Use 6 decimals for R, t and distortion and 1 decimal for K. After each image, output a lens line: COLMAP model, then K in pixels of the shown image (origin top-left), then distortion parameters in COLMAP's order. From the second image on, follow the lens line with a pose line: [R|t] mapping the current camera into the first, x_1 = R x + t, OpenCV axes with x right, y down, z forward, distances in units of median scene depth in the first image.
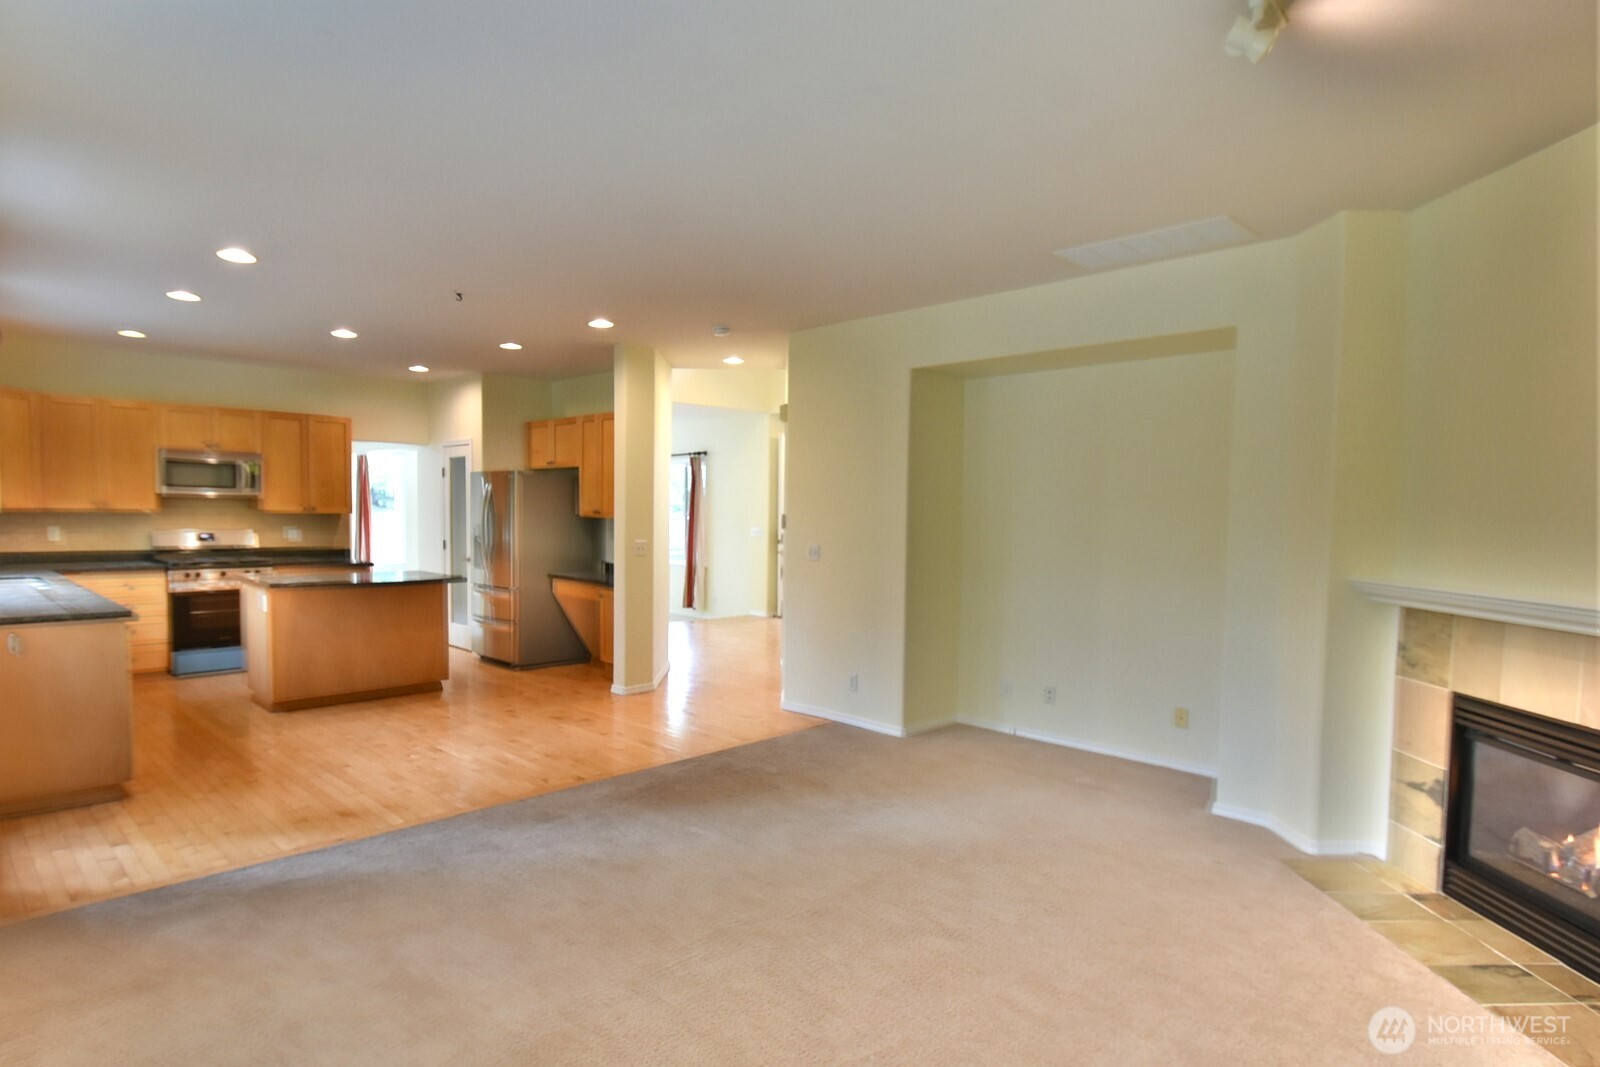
lens RADIAL K [[873.5, 0, 799.2], [0, 873.5, 560.6], [0, 0, 1]] dist [0.028558, 0.000417]
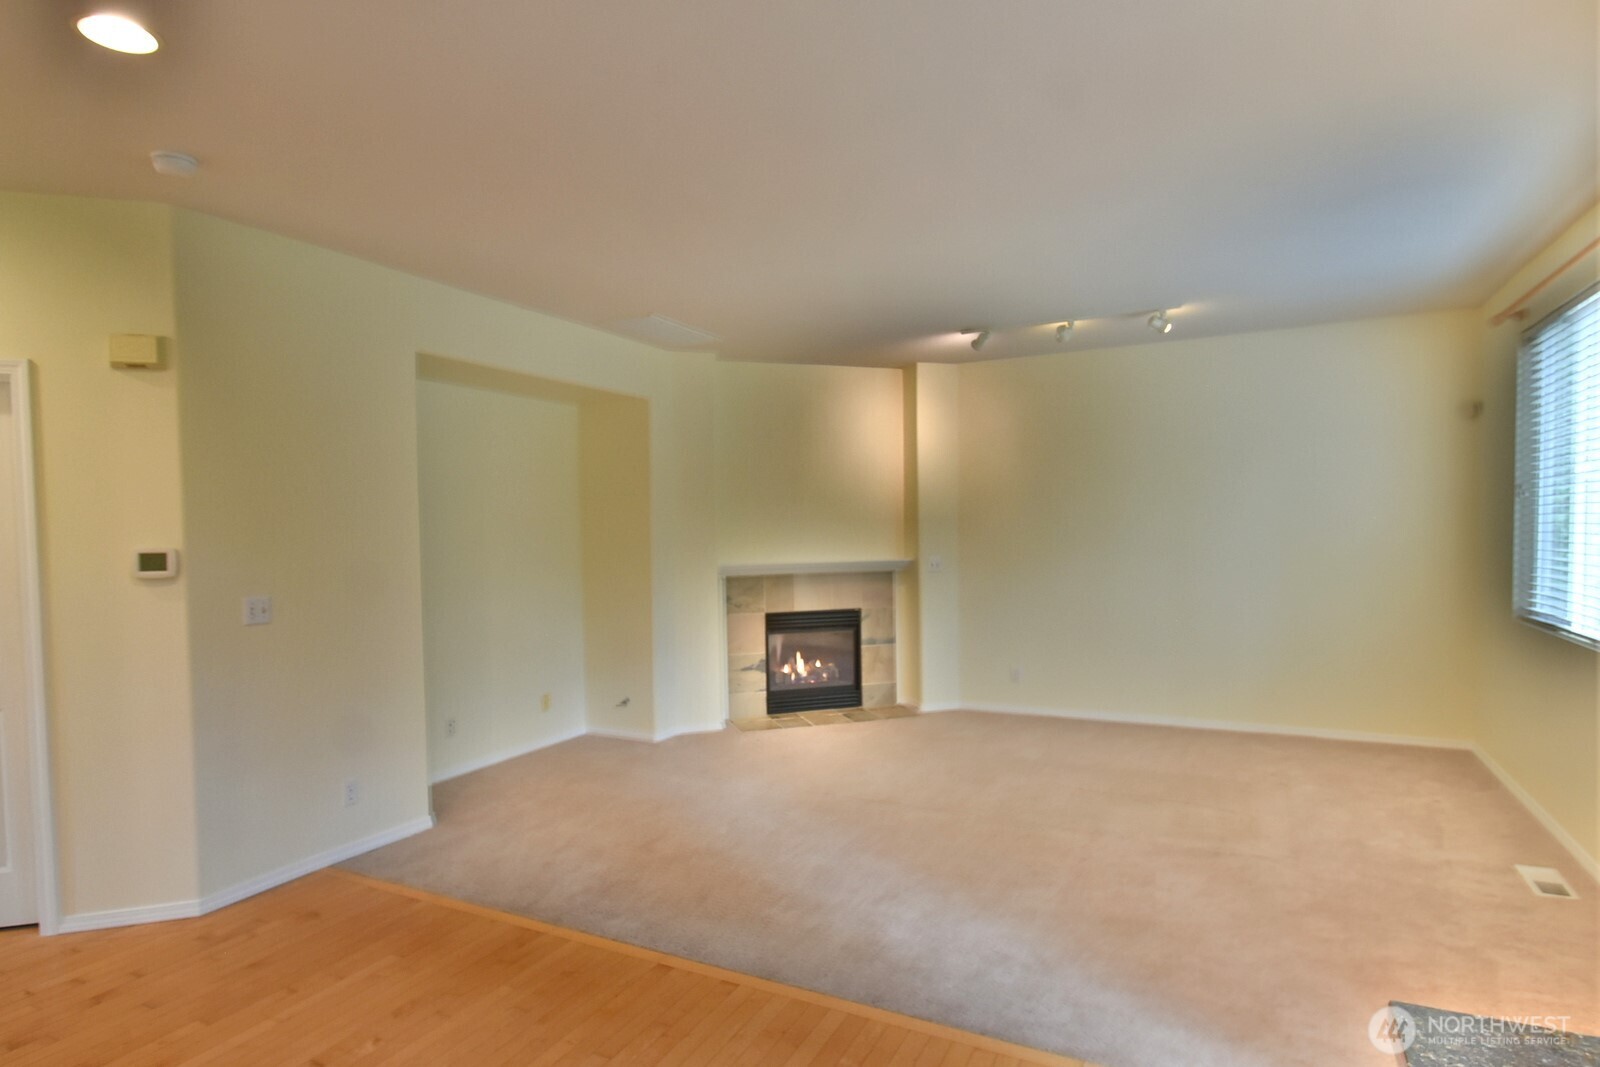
lens RADIAL K [[873.5, 0, 799.2], [0, 873.5, 560.6], [0, 0, 1]] dist [0.028558, 0.000417]
pose [[-0.300983, -0.047370, 0.952452, -1.133409], [0.067691, 0.995185, 0.070886, -0.104032], [-0.951224, 0.085808, -0.296328, 1.453176]]
